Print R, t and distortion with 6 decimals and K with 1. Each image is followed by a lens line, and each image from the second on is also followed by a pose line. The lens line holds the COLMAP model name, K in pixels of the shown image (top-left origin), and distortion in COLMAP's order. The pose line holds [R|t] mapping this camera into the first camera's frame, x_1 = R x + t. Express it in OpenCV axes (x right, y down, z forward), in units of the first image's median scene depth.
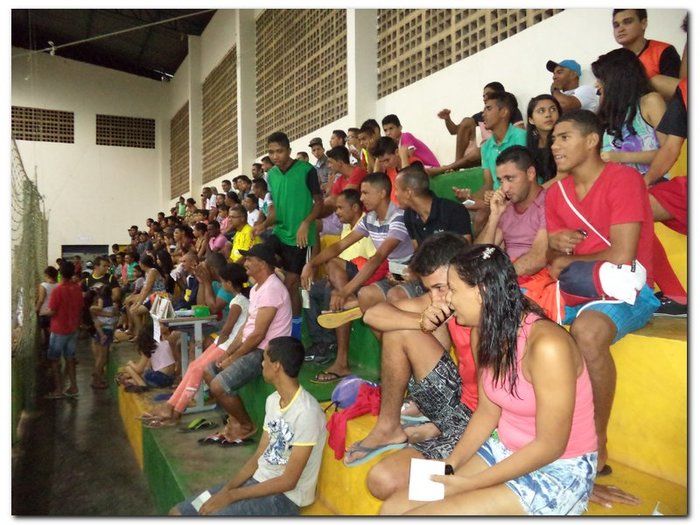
lens RADIAL K [[548.3, 0, 343.5], [0, 548.3, 267.6], [0, 0, 1]] dist [-0.024127, -0.012023]
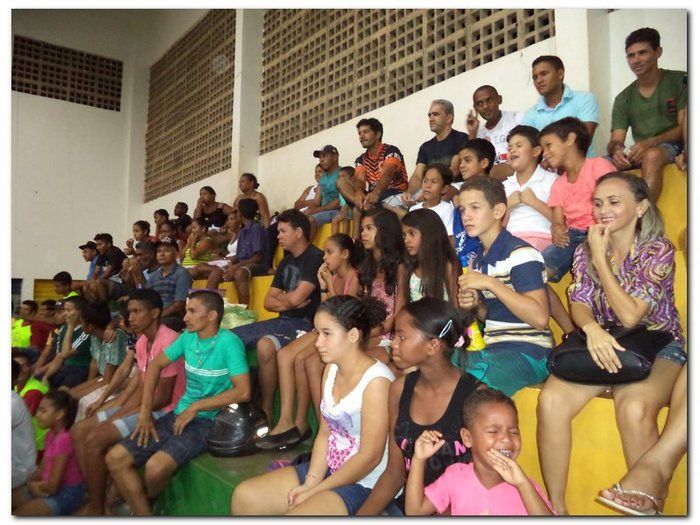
lens RADIAL K [[548.3, 0, 350.4], [0, 548.3, 263.1], [0, 0, 1]] dist [-0.024127, -0.012023]
pose [[0.981859, 0.021988, 0.188332, -0.317550], [-0.005191, 0.995998, -0.089221, -0.015883], [-0.189540, 0.086625, 0.978044, 0.616004]]
